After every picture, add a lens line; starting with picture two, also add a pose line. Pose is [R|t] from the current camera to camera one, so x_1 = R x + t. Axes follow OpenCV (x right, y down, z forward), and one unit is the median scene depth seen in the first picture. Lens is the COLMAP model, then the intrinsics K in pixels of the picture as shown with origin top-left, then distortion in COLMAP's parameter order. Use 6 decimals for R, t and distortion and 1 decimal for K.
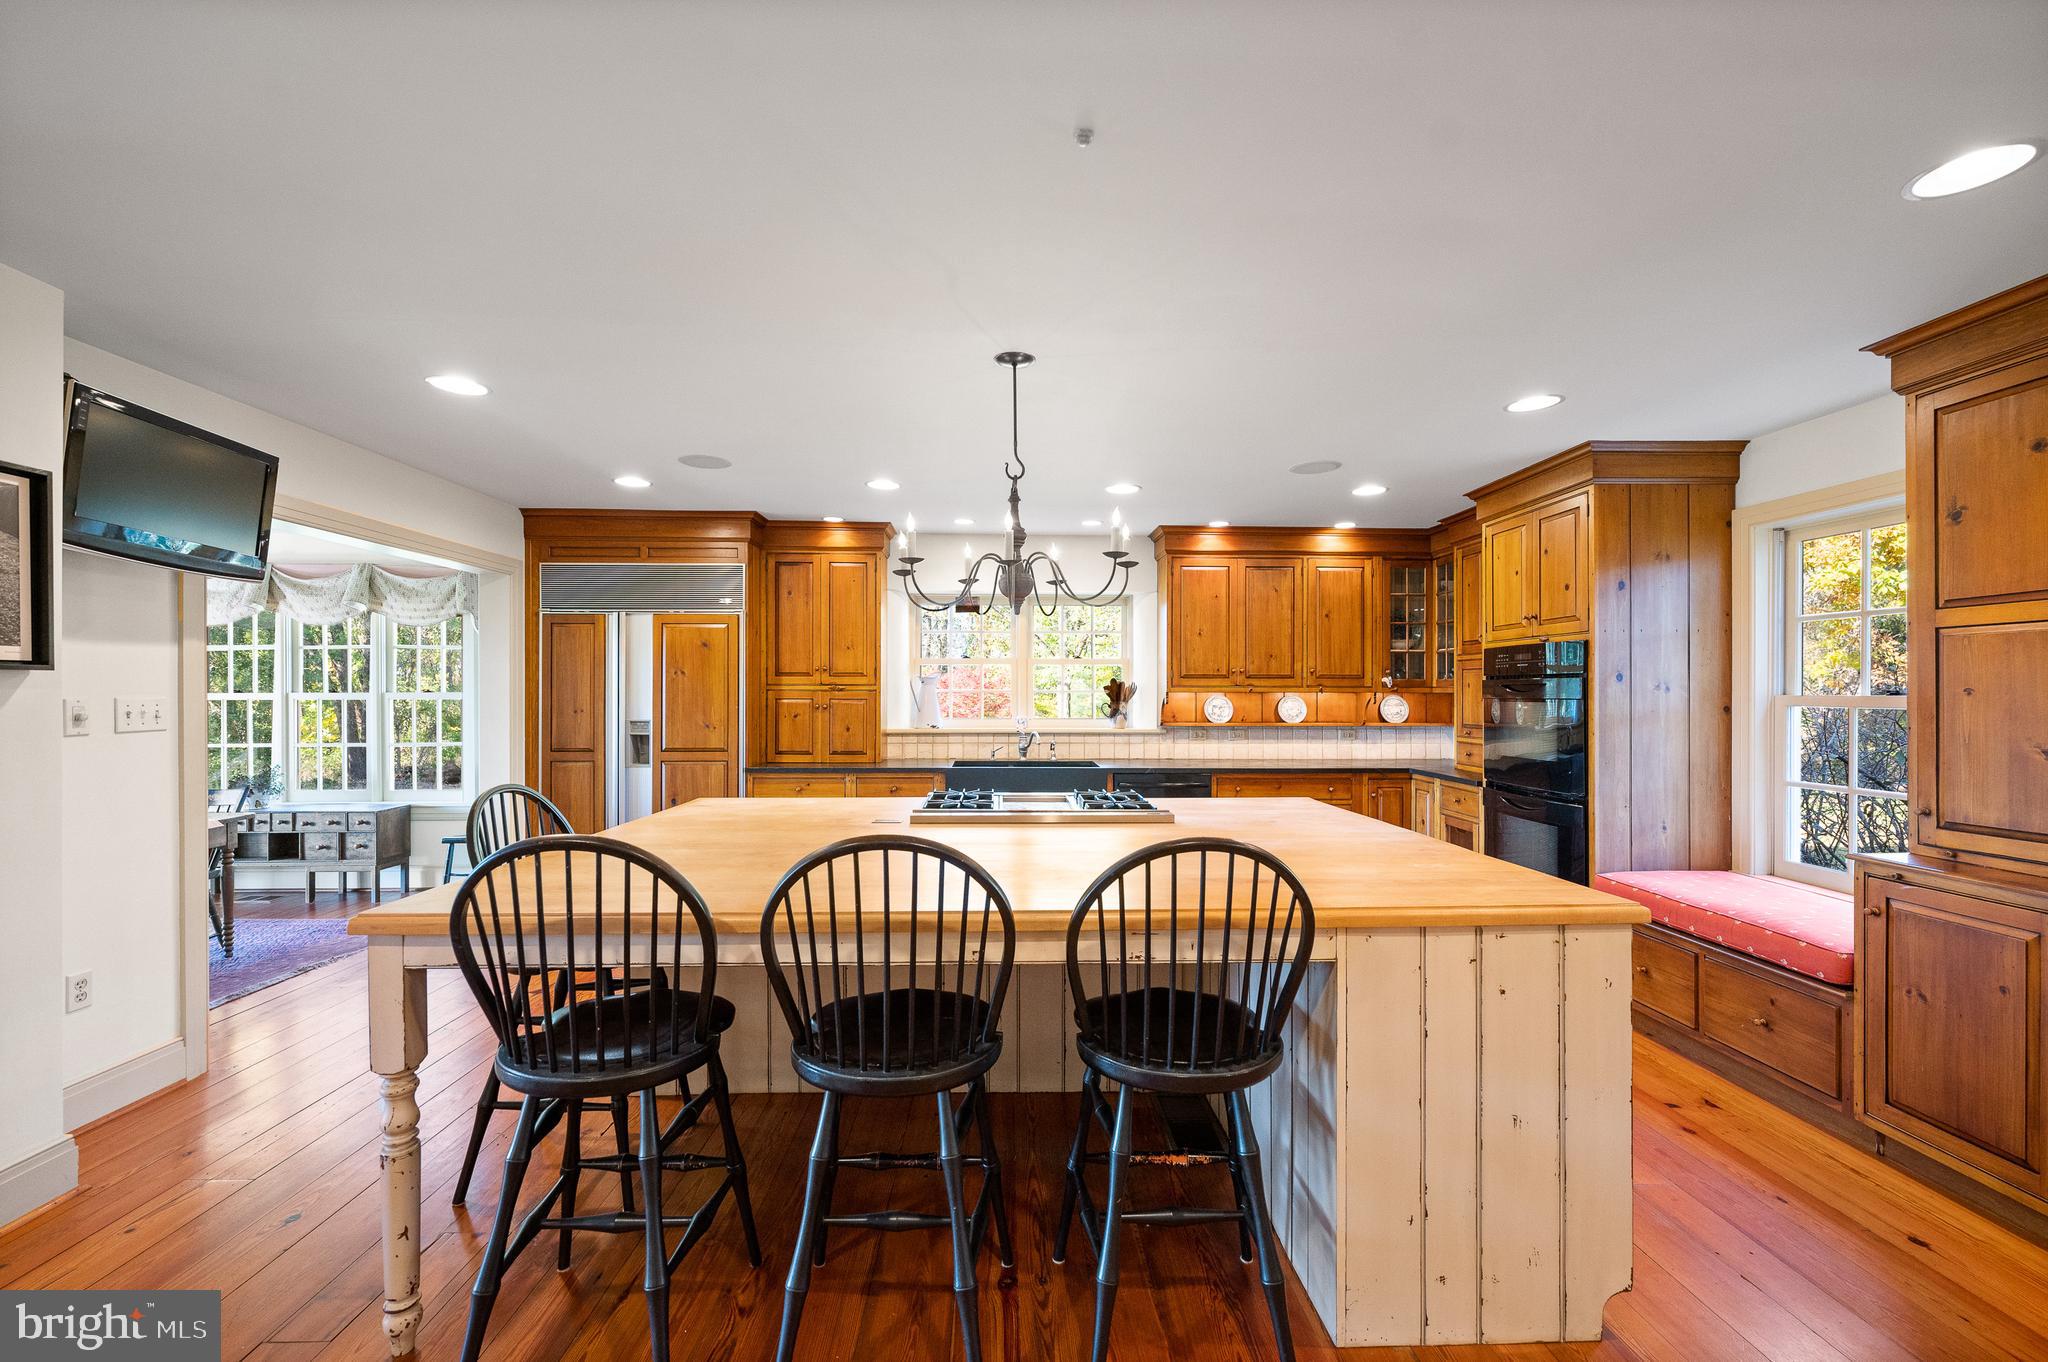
lens RADIAL K [[801.6, 0, 1025.4], [0, 801.6, 689.8], [0, 0, 1]] dist [0.000098, -0.000001]
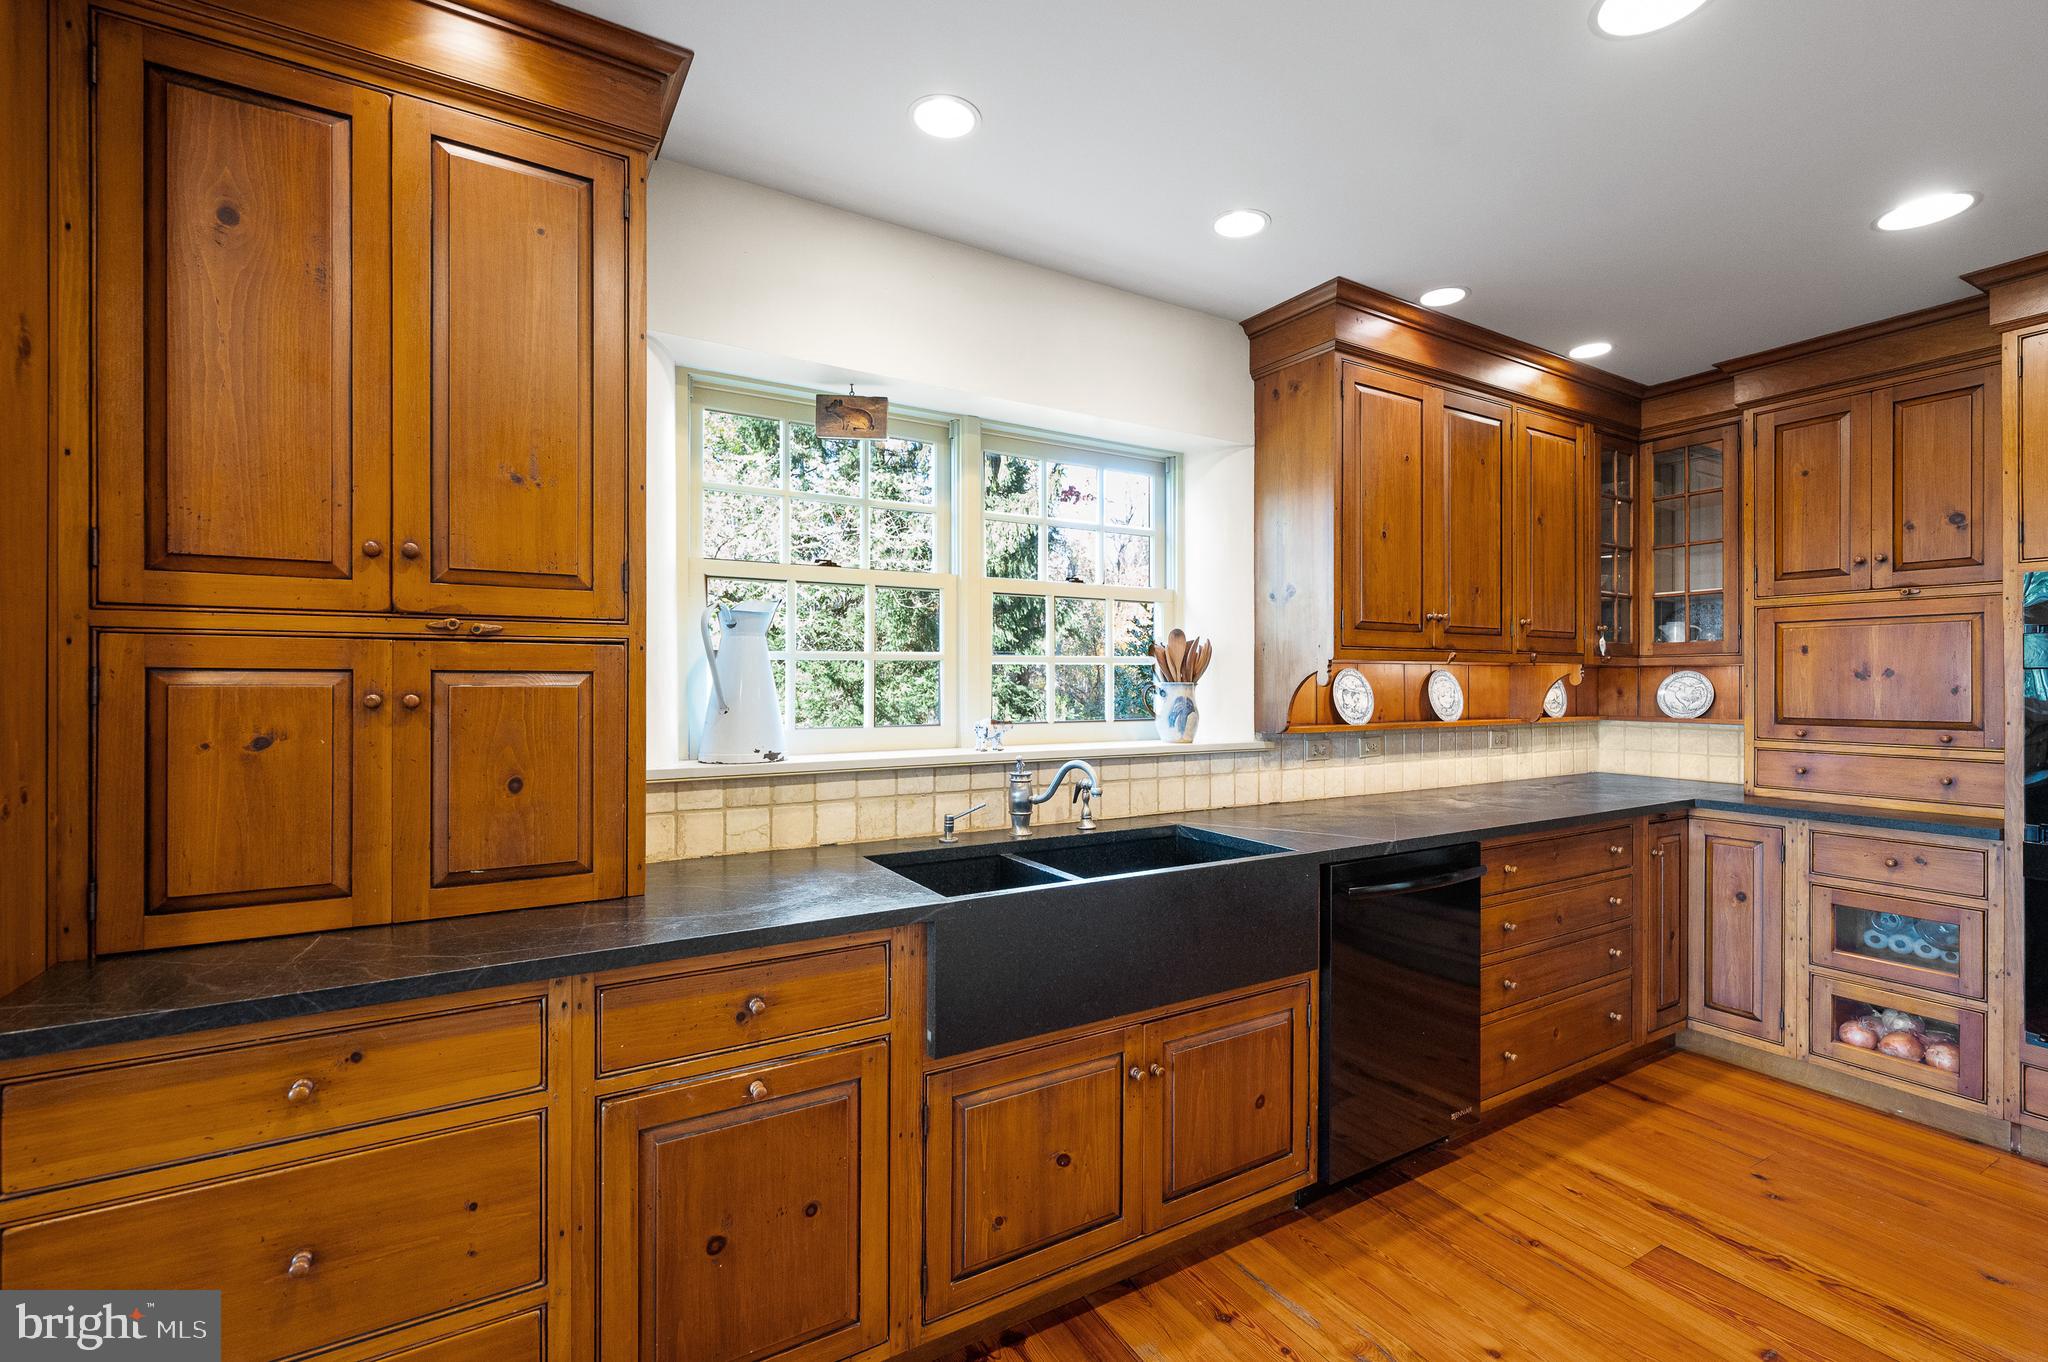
lens RADIAL K [[882.2, 0, 1021.5], [0, 882.2, 683.5], [0, 0, 1]] dist [-0.001809, -0.000163]
pose [[0.877349, -0.002746, 0.479845, -0.210688], [-0.000588, 0.999977, 0.006799, 0.013198], [-0.479852, -0.006247, 0.877327, 0.651999]]
